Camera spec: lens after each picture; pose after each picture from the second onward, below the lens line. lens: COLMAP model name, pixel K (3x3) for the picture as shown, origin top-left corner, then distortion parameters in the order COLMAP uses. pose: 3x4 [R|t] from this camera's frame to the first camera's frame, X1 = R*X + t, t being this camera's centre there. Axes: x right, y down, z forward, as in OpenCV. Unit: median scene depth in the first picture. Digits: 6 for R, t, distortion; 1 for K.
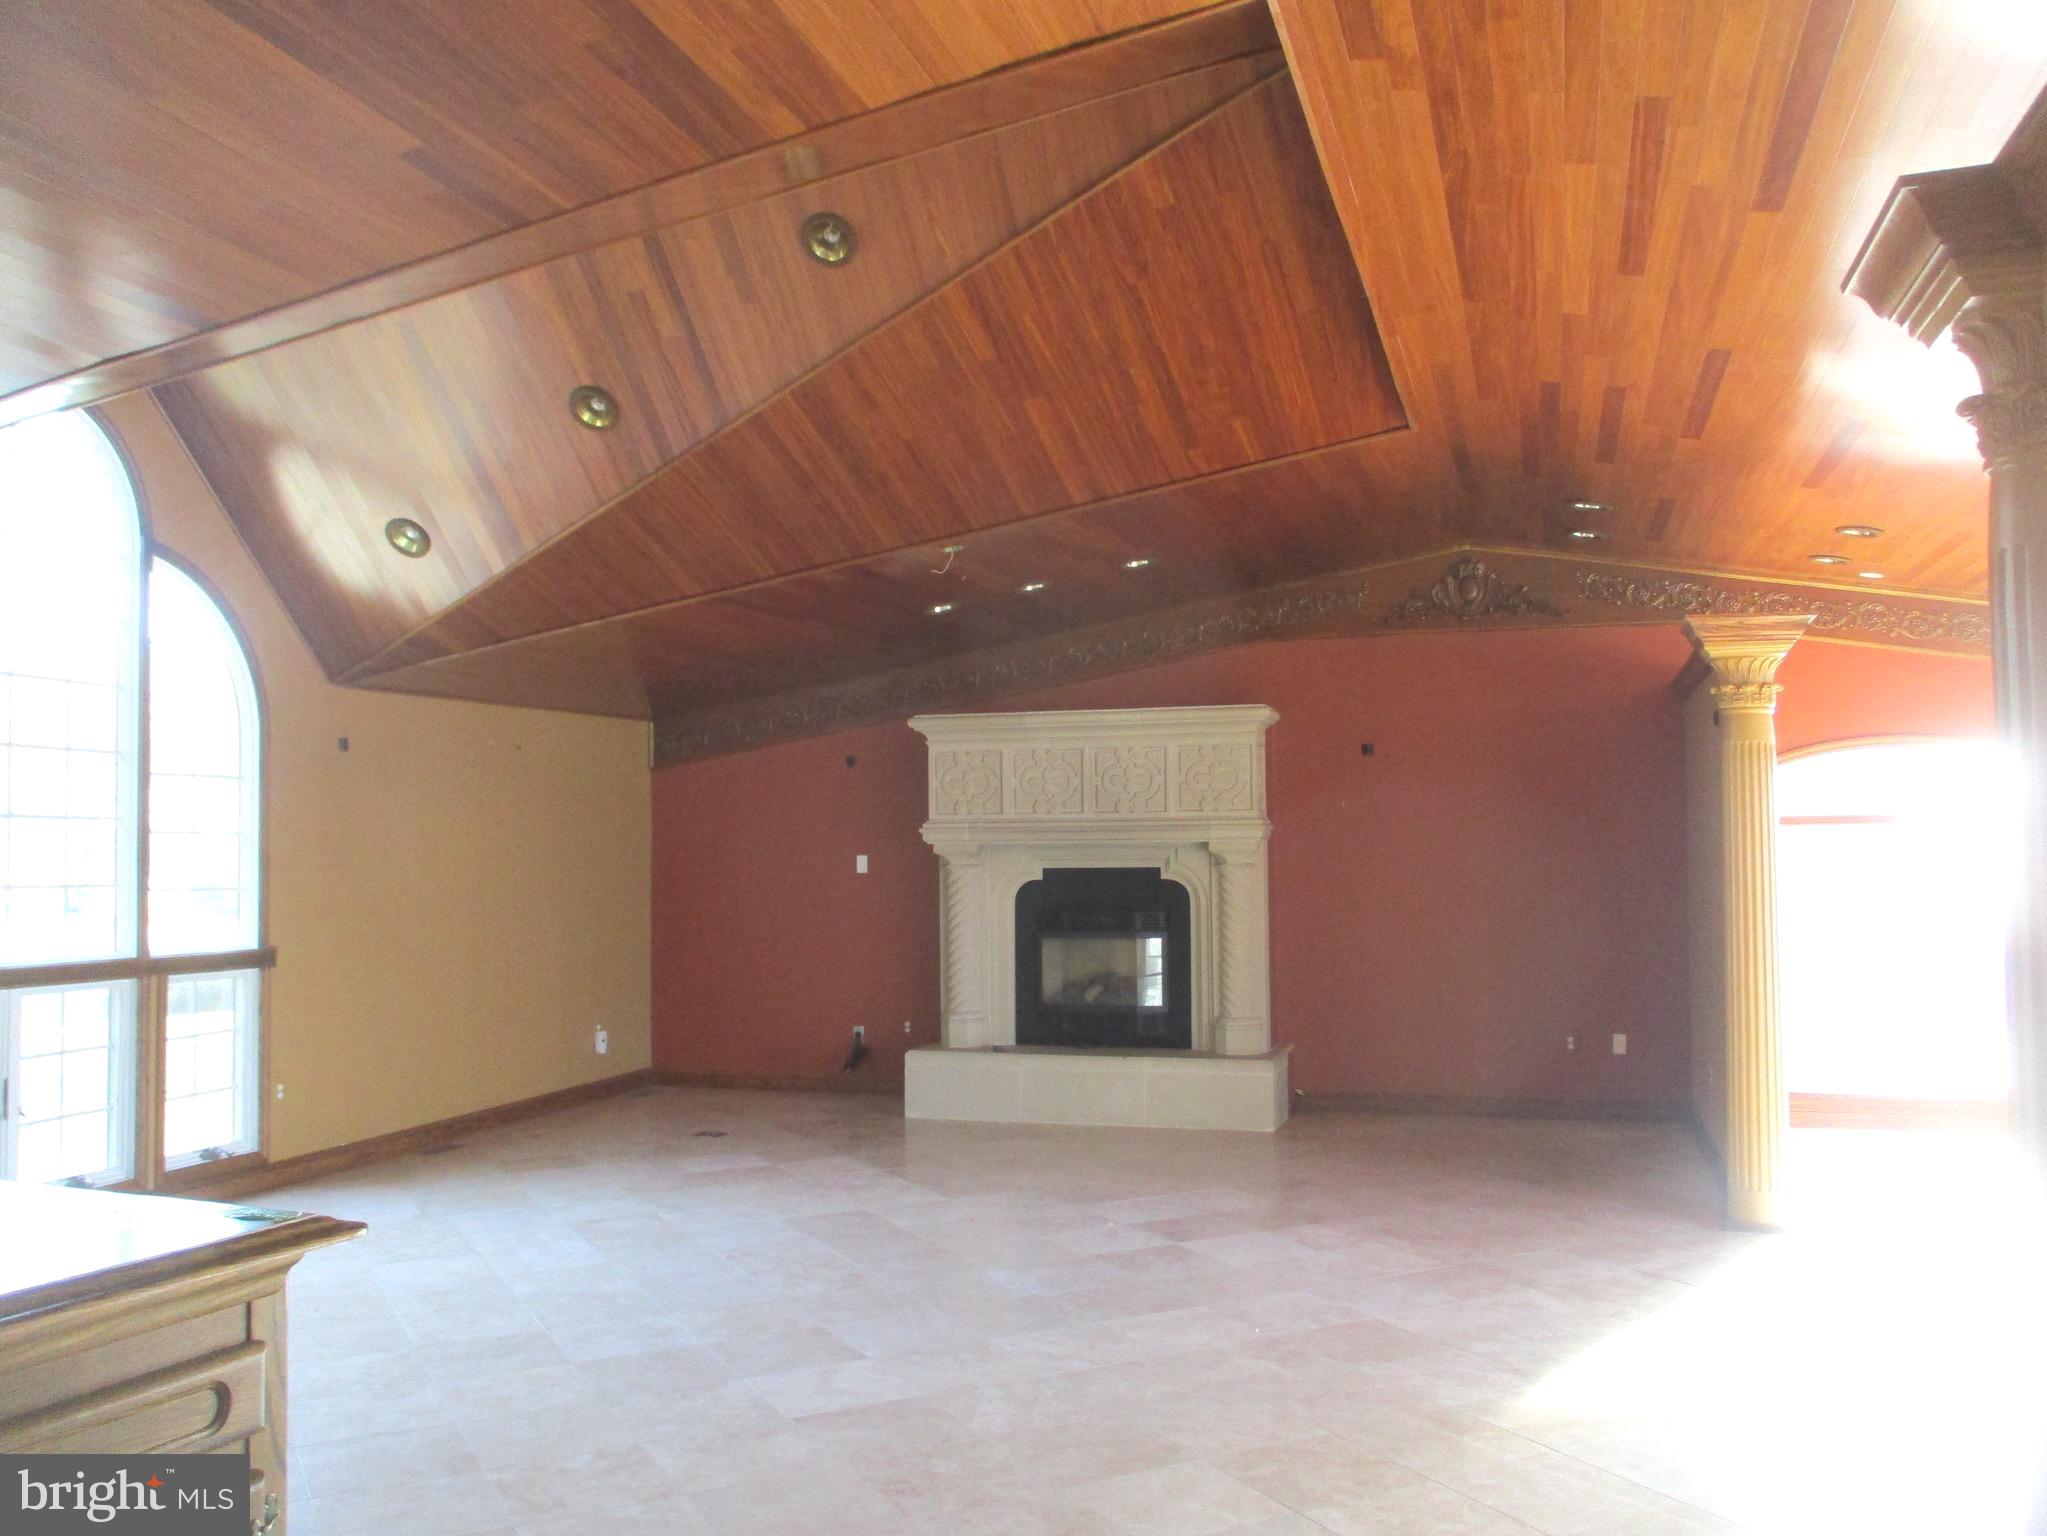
lens RADIAL K [[1657.7, 0, 1023.5], [0, 1657.7, 768.0], [0, 0, 1]] dist [-0.015935, -0.008866]
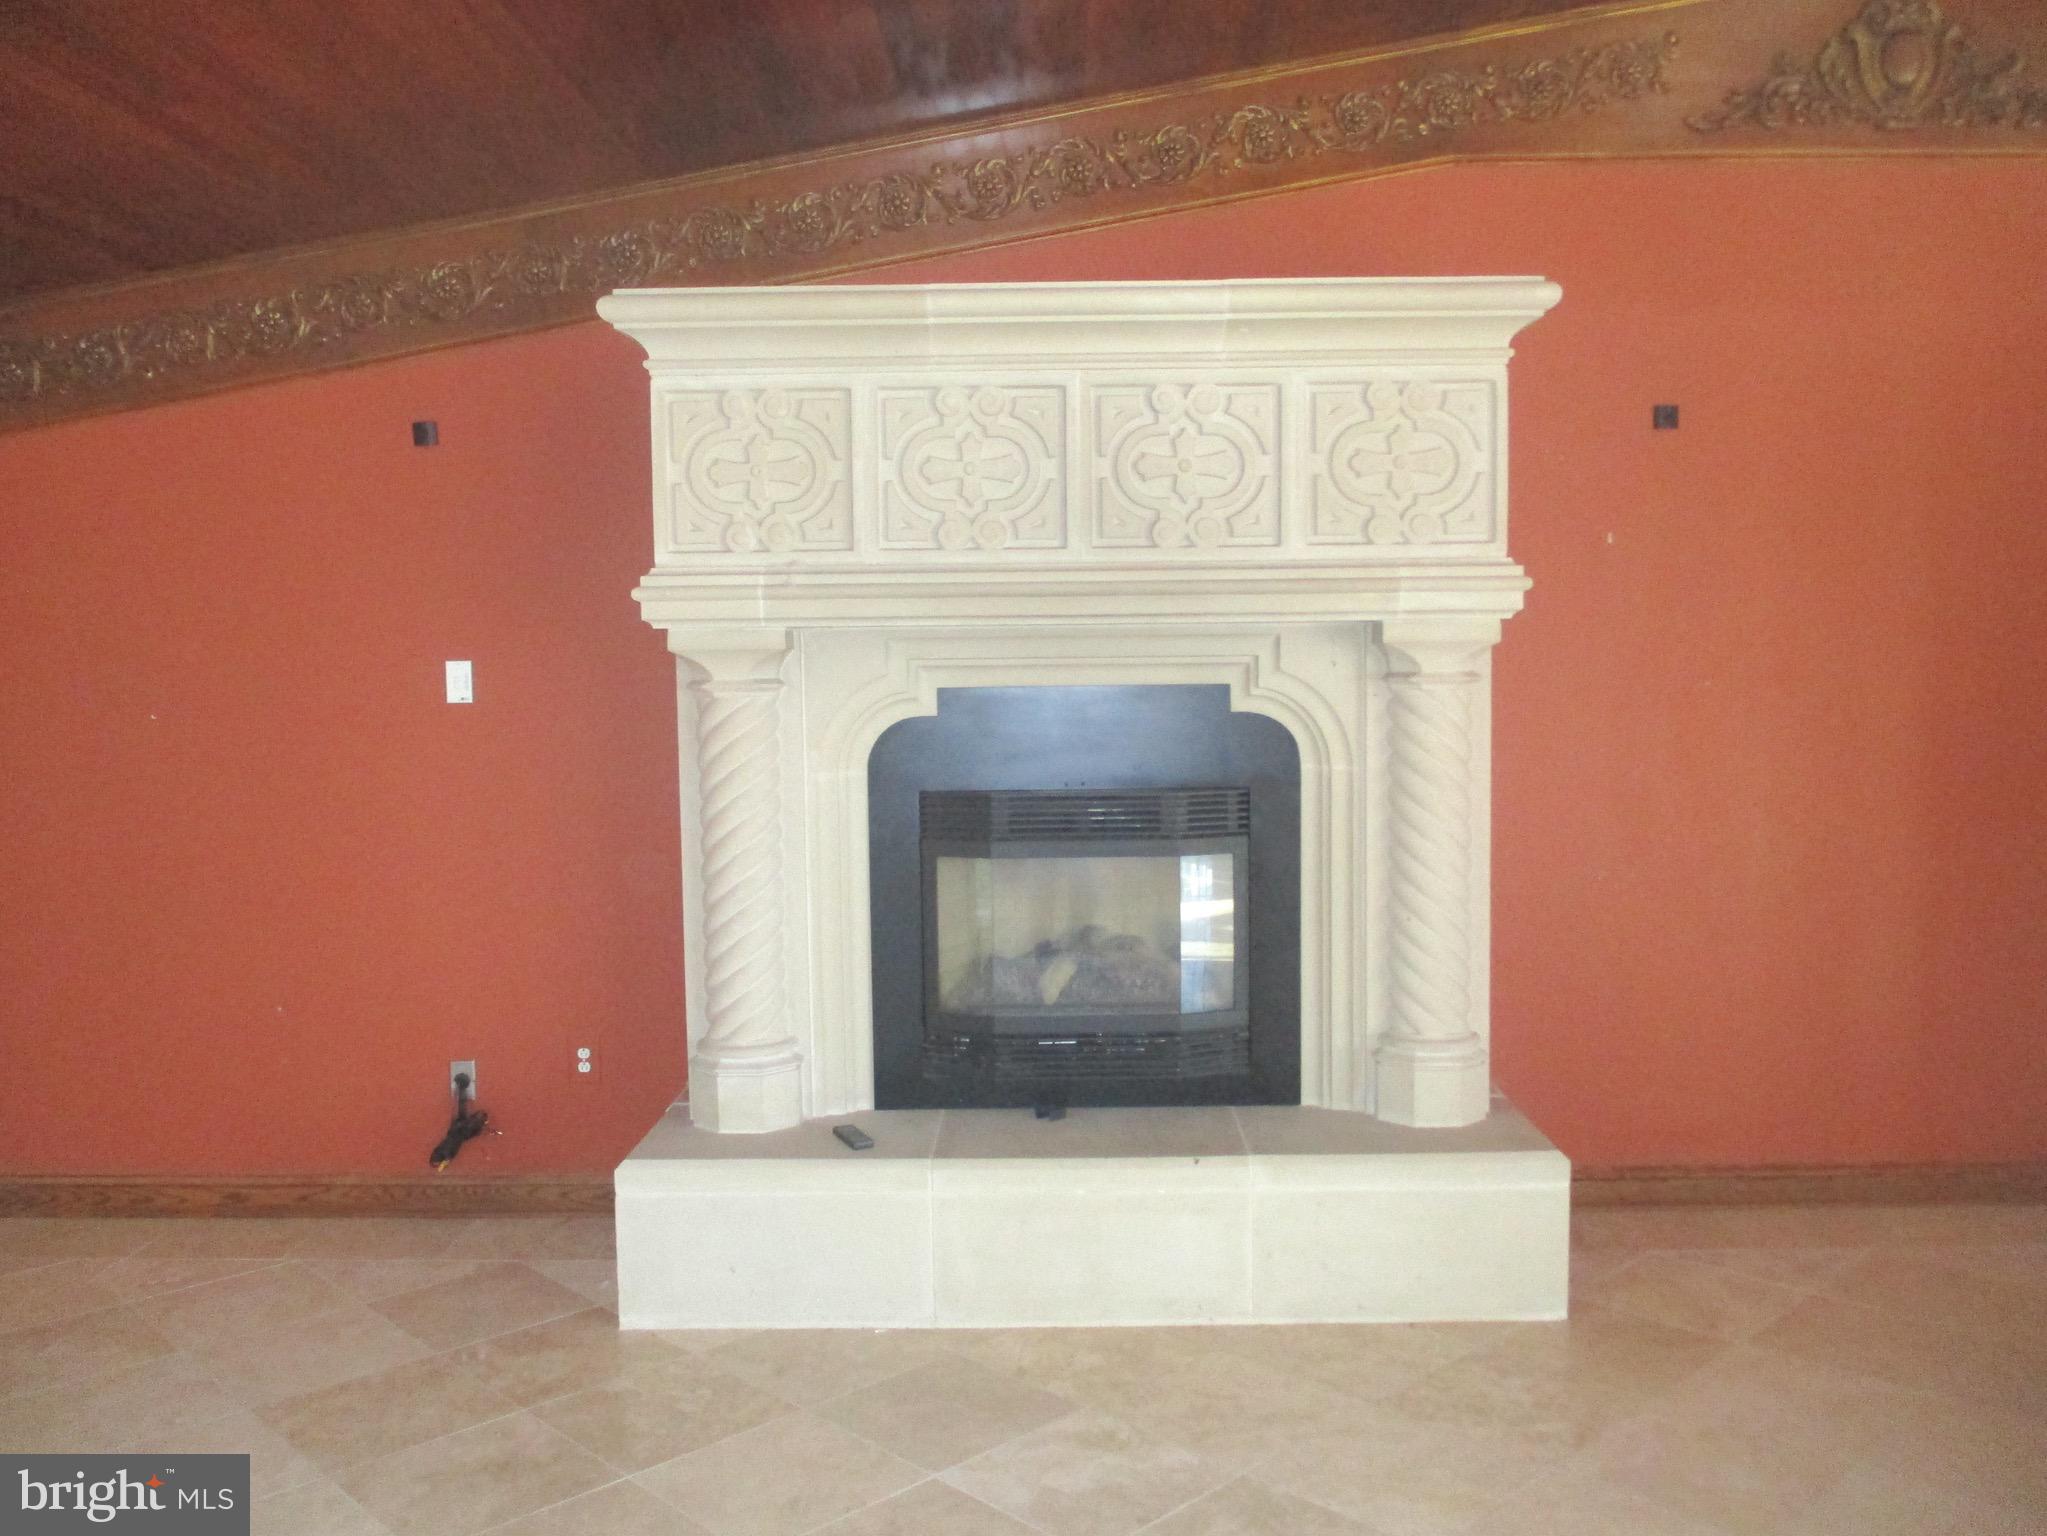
lens RADIAL K [[1657.7, 0, 1023.5], [0, 1657.7, 768.0], [0, 0, 1]] dist [-0.015935, -0.008866]
pose [[0.958553, -0.022540, 0.284022, -0.087609], [-0.009768, 0.993680, 0.111825, 0.034671], [-0.284747, -0.109964, 0.952275, 0.612875]]
